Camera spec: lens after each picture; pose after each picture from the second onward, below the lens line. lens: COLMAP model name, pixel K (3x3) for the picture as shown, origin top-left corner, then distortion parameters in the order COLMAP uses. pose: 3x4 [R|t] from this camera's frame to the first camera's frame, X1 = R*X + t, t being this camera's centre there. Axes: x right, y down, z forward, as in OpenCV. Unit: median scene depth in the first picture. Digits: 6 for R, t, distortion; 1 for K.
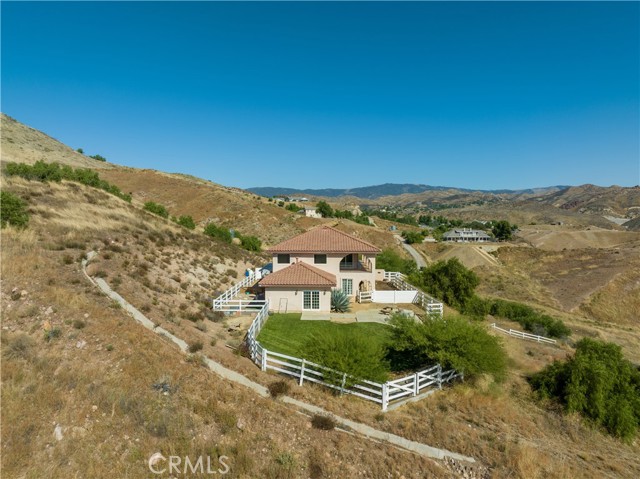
lens RADIAL K [[451.8, 0, 320.2], [0, 451.8, 238.8], [0, 0, 1]] dist [-0.038561, -0.010072]
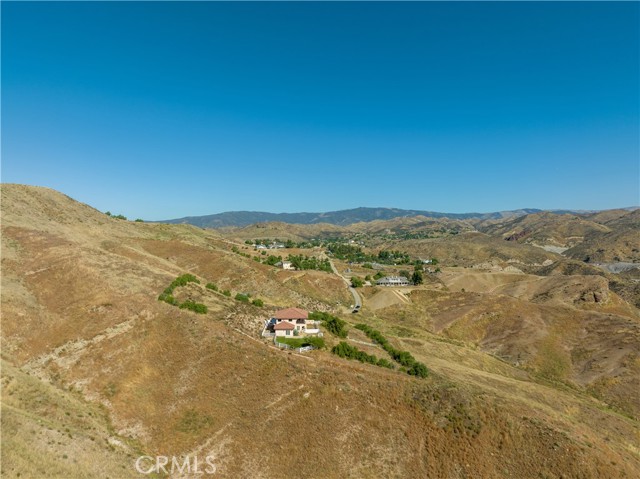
lens RADIAL K [[451.8, 0, 318.4], [0, 451.8, 240.6], [0, 0, 1]] dist [-0.038561, -0.010072]
pose [[0.998680, -0.005407, 0.051083, 0.008572], [0.007696, 0.998970, -0.044716, -0.084725], [-0.050788, 0.045050, 0.997693, -0.513837]]
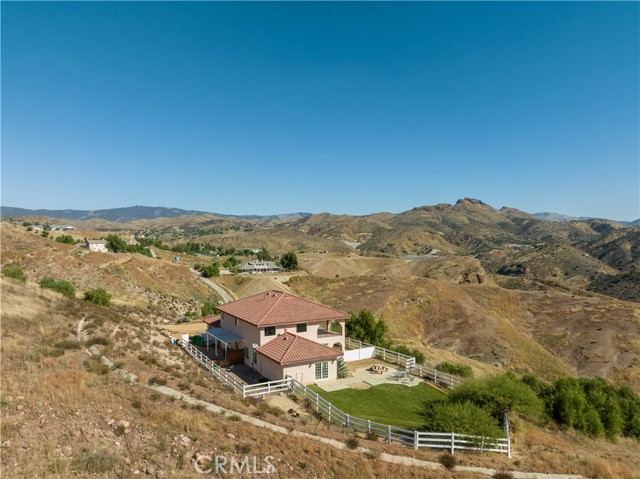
lens RADIAL K [[451.8, 0, 319.4], [0, 451.8, 239.5], [0, 0, 1]] dist [-0.038561, -0.010072]
pose [[0.860444, -0.002627, 0.509538, -0.107077], [0.028560, 0.998663, -0.043080, -0.024789], [-0.508744, 0.051621, 0.859369, 0.009498]]
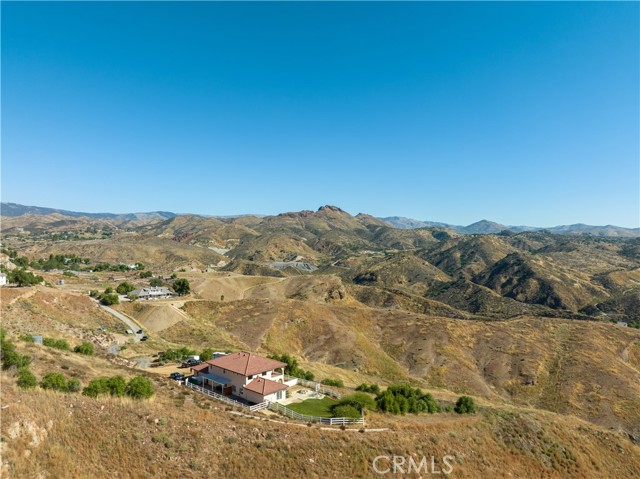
lens RADIAL K [[451.8, 0, 319.1], [0, 451.8, 241.4], [0, 0, 1]] dist [-0.038561, -0.010072]
pose [[0.671238, 0.000762, 0.741241, -0.288895], [0.032064, 0.999034, -0.030063, -0.104190], [-0.740548, 0.043947, 0.670565, -0.128968]]
